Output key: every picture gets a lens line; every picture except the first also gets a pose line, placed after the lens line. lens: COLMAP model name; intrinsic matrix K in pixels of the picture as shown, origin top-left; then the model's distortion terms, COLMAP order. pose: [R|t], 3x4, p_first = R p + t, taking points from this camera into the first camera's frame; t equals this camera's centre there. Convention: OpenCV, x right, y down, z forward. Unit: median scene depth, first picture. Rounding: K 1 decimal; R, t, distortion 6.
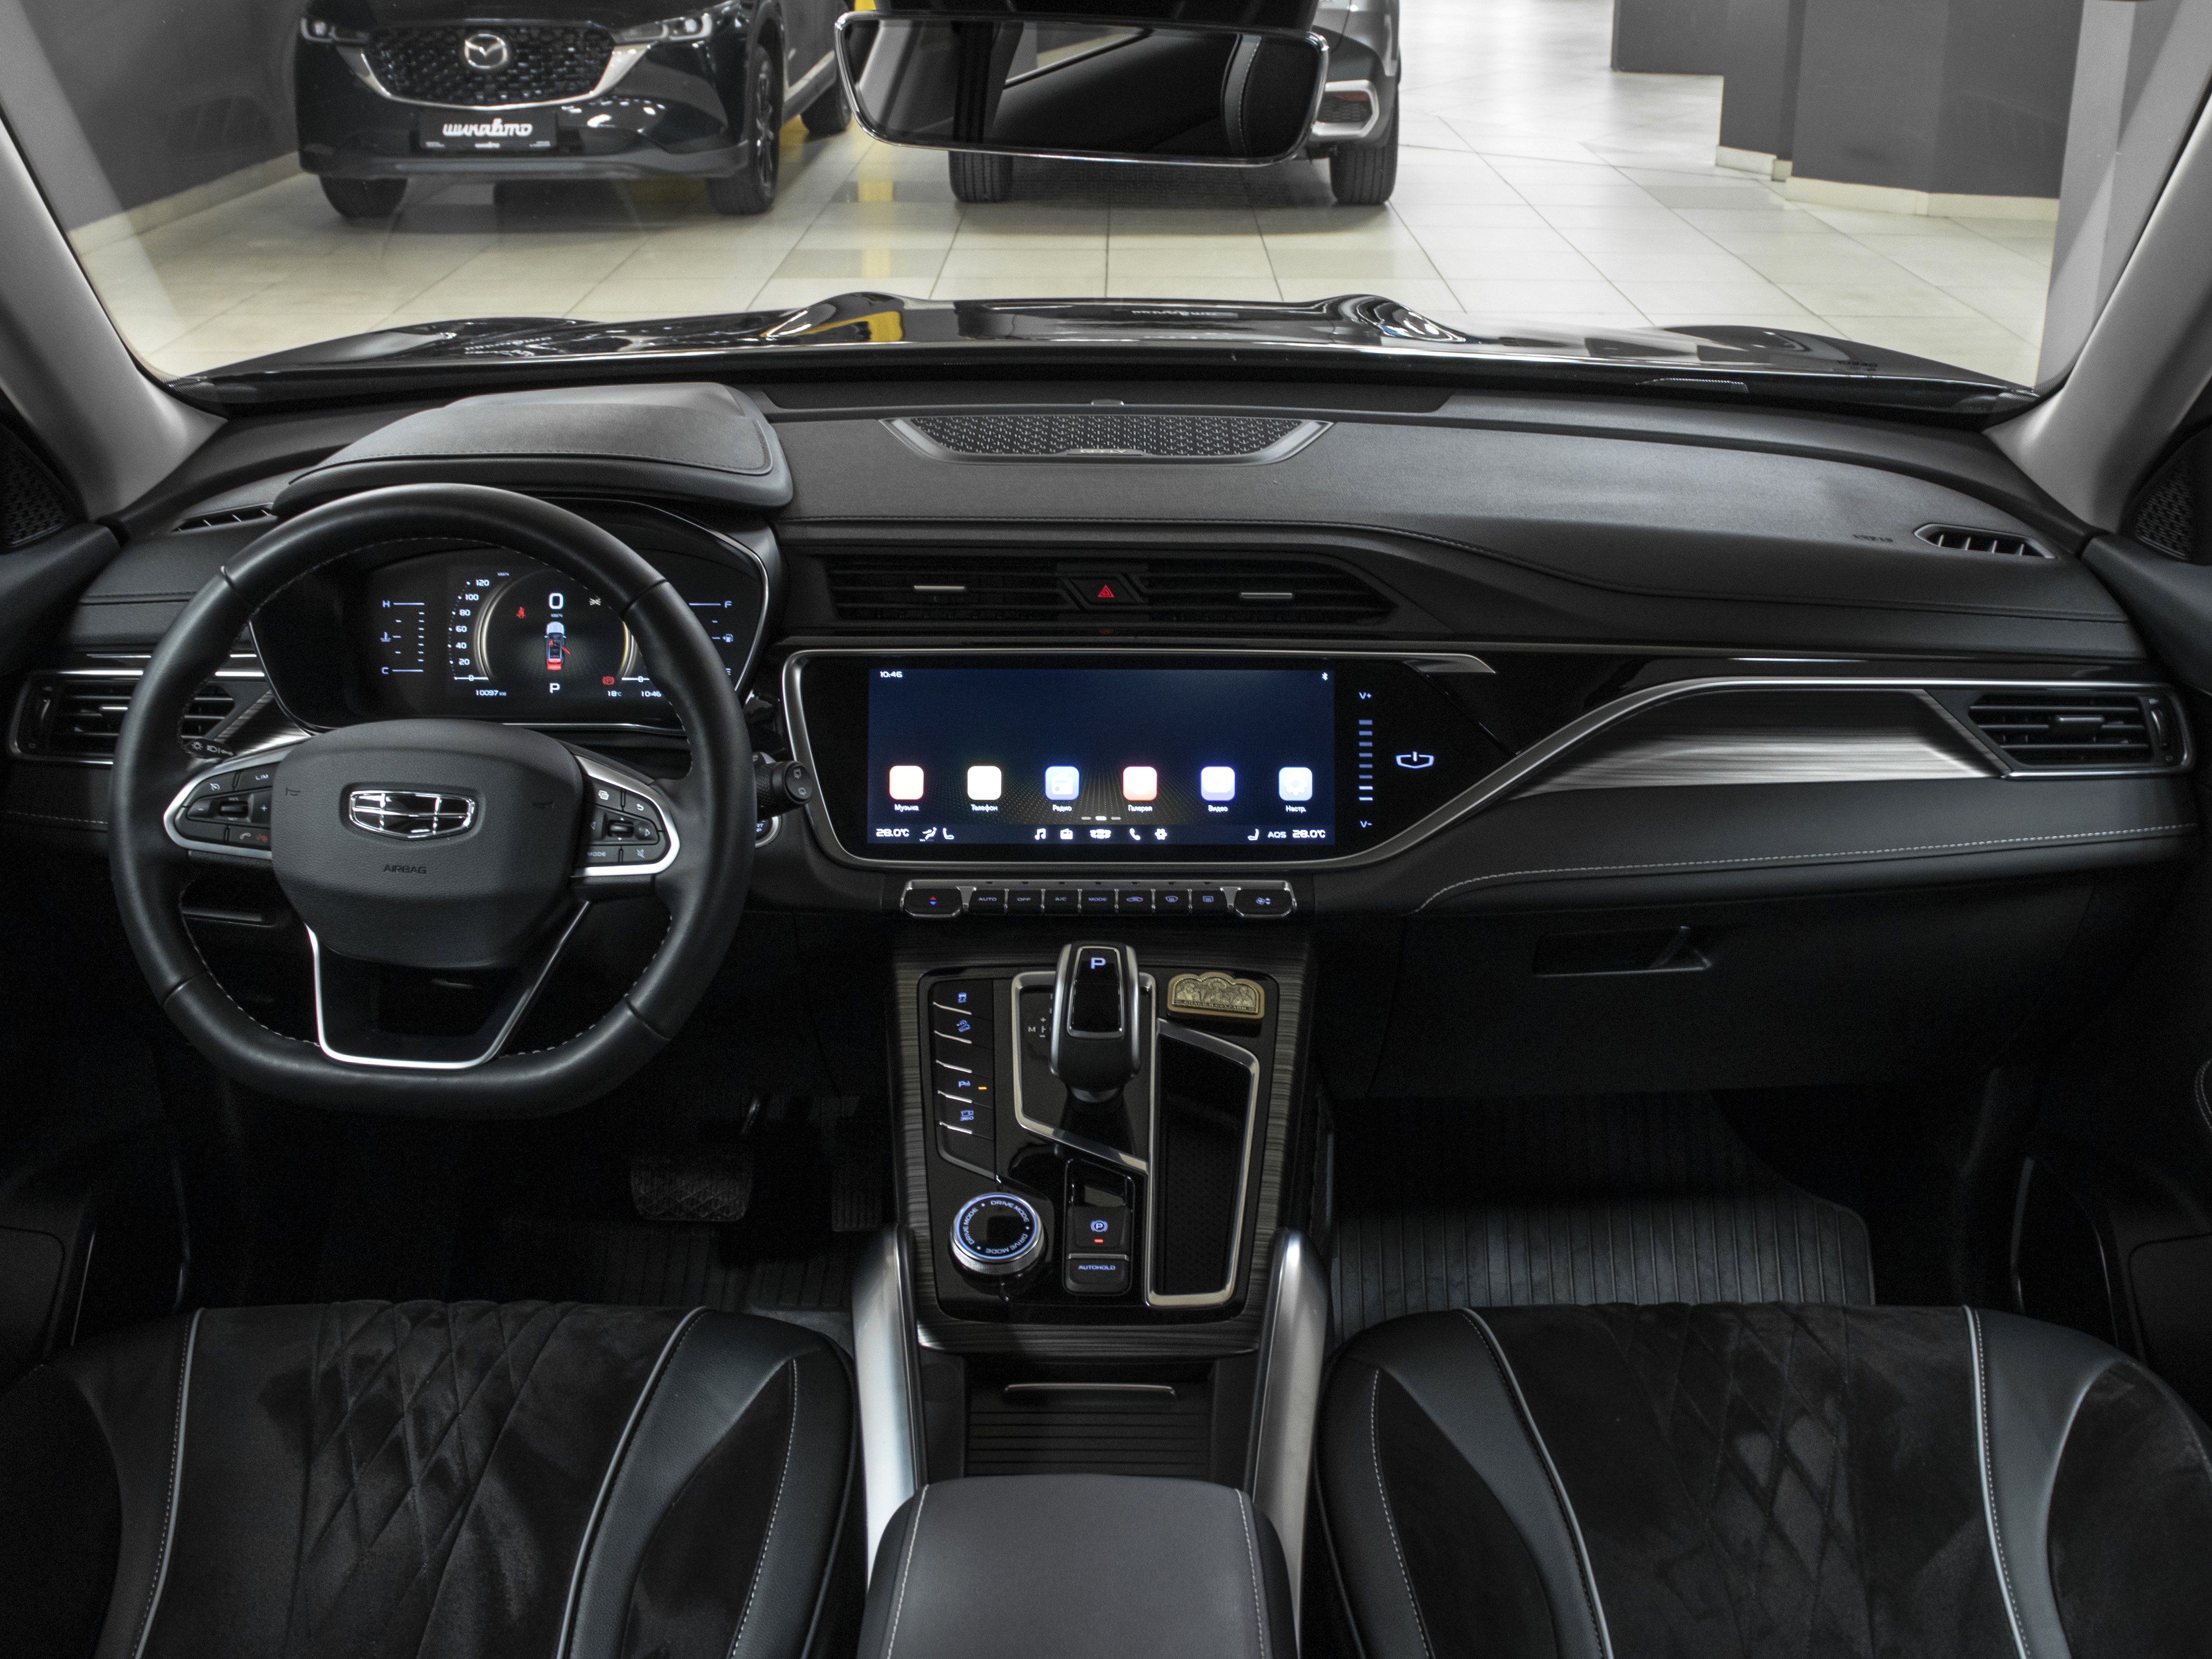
lens RADIAL K [[1947.3, 0, 1100.6], [0, 1947.3, 819.0], [0, 0, 1]] dist [-0.045988, 0.000464]
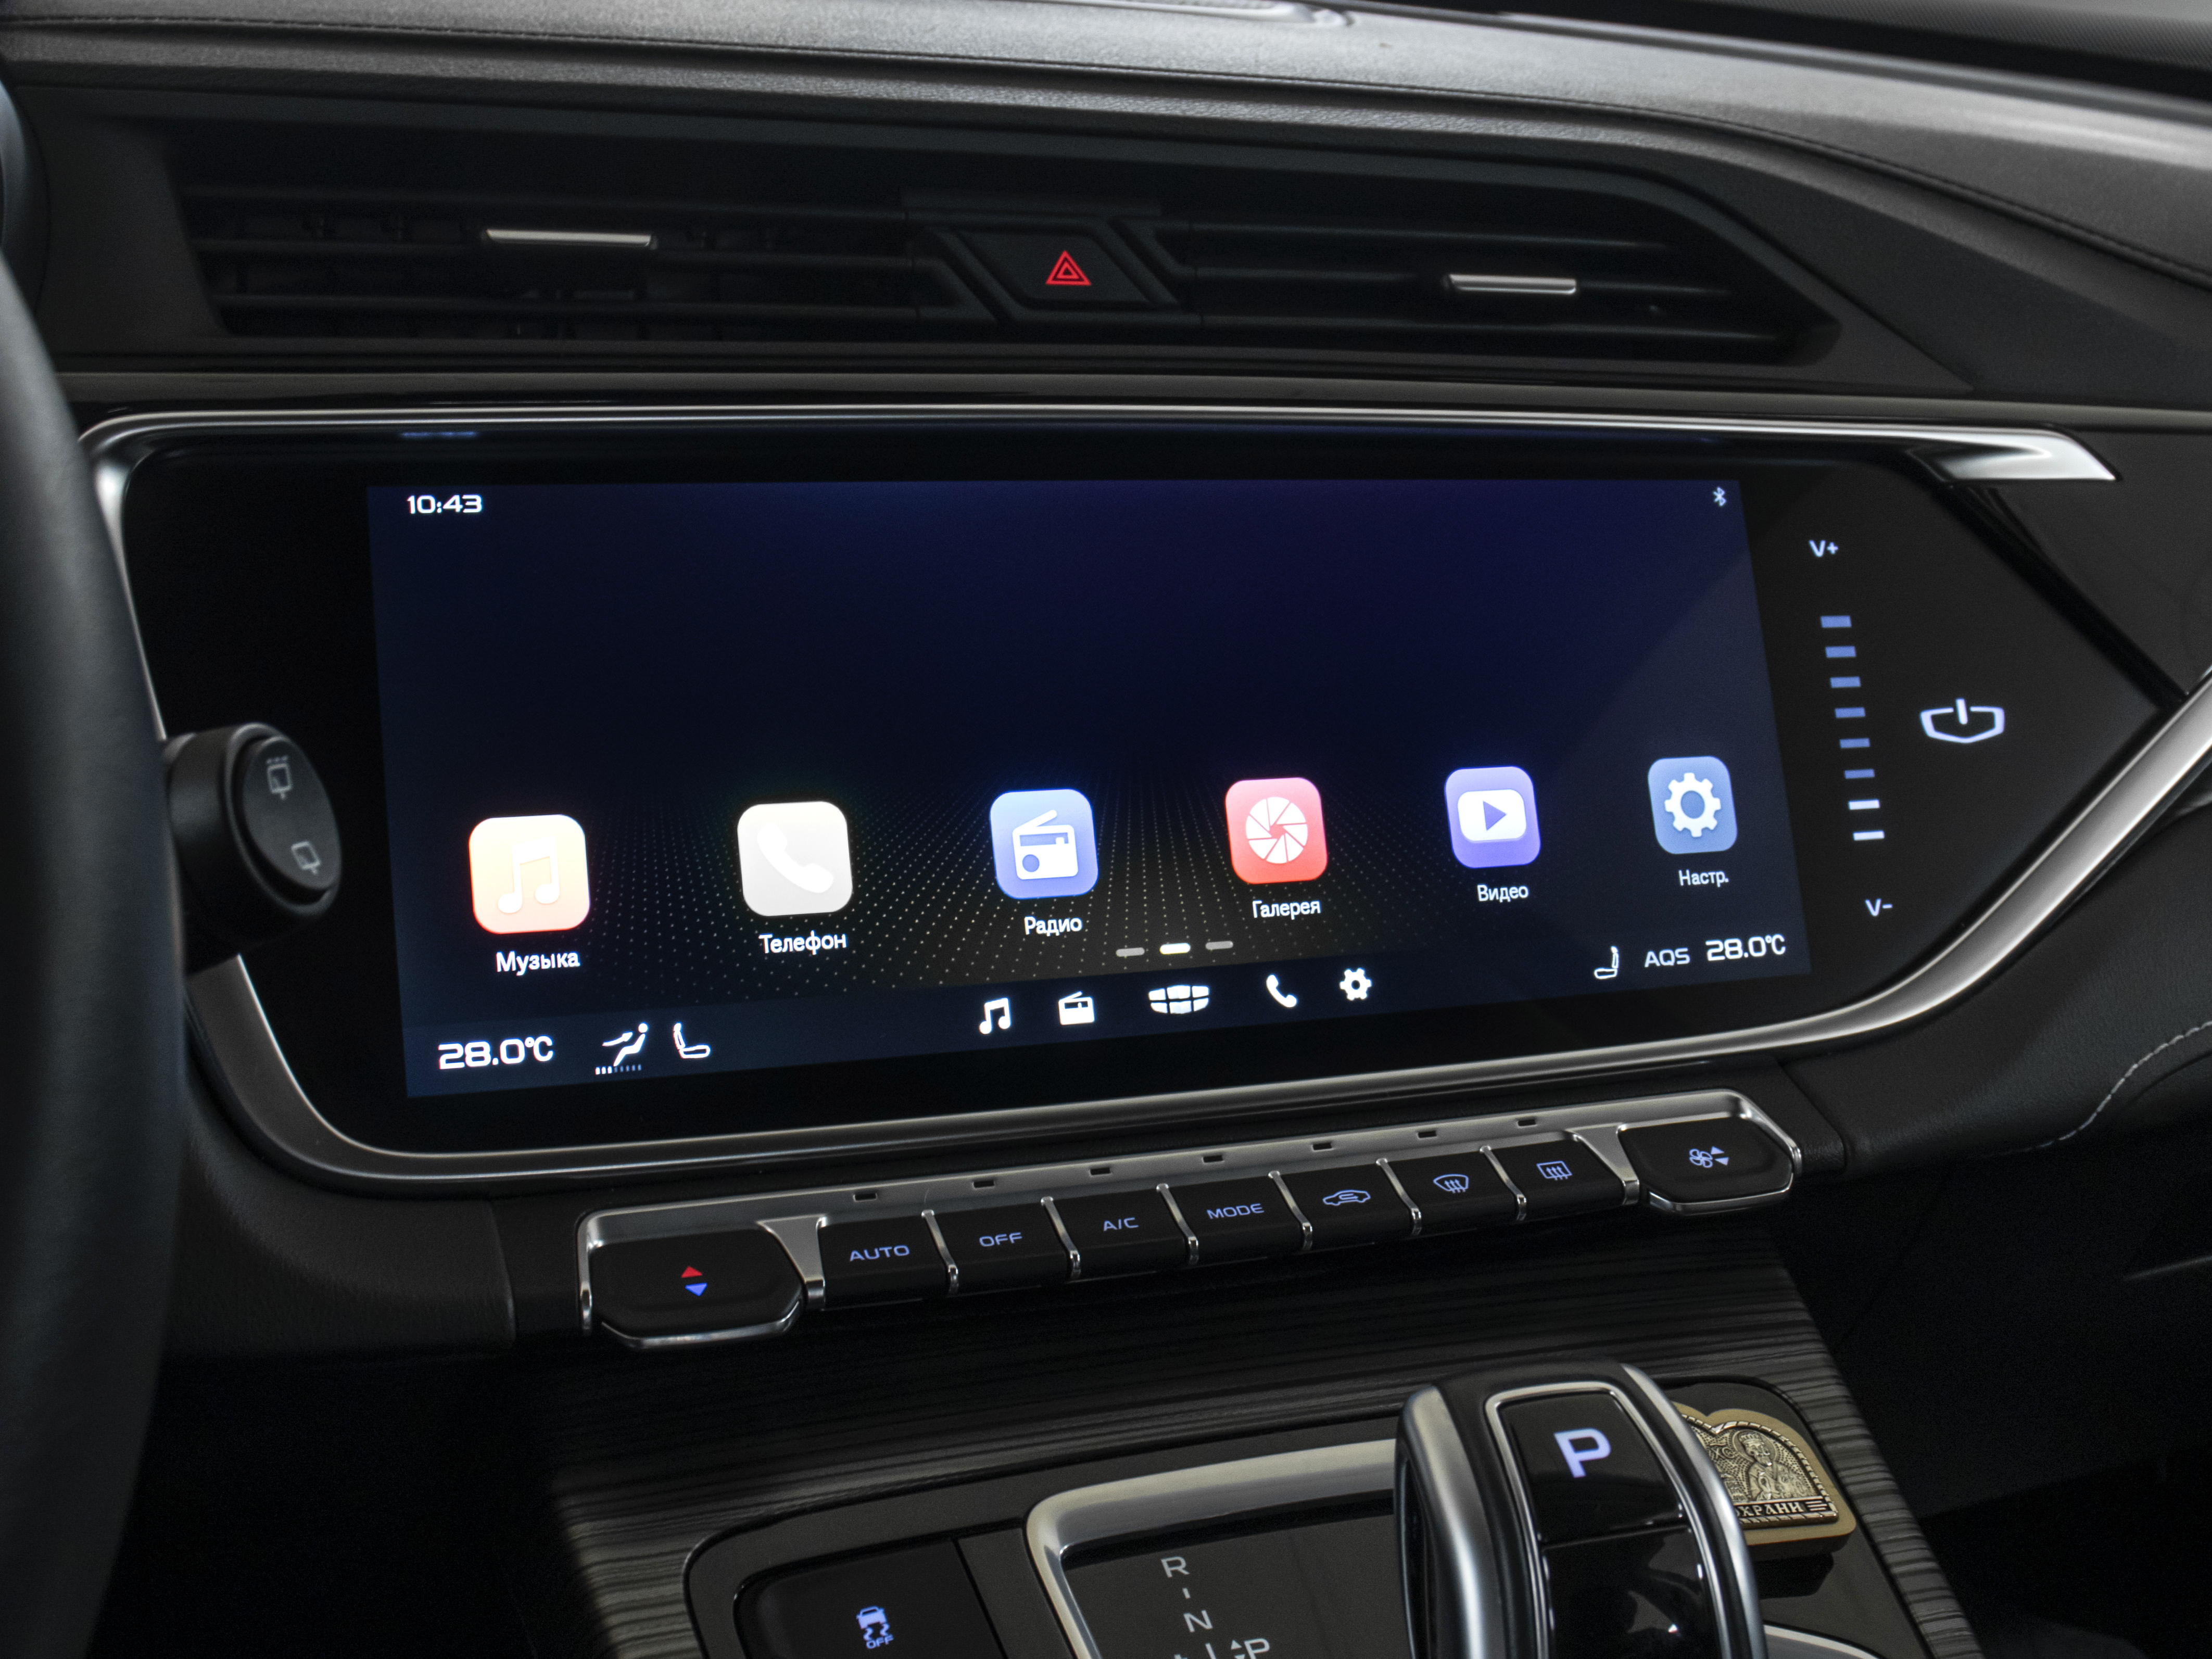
lens RADIAL K [[2578.6, 0, 1121.9], [0, 2578.6, 840.5], [0, 0, 1]] dist [-0.165417, 0.000000]
pose [[0.934561, -0.059633, 0.350771, -0.149494], [0.094527, 0.992040, -0.083197, 0.015811], [-0.343017, 0.110910, 0.932758, 0.621065]]
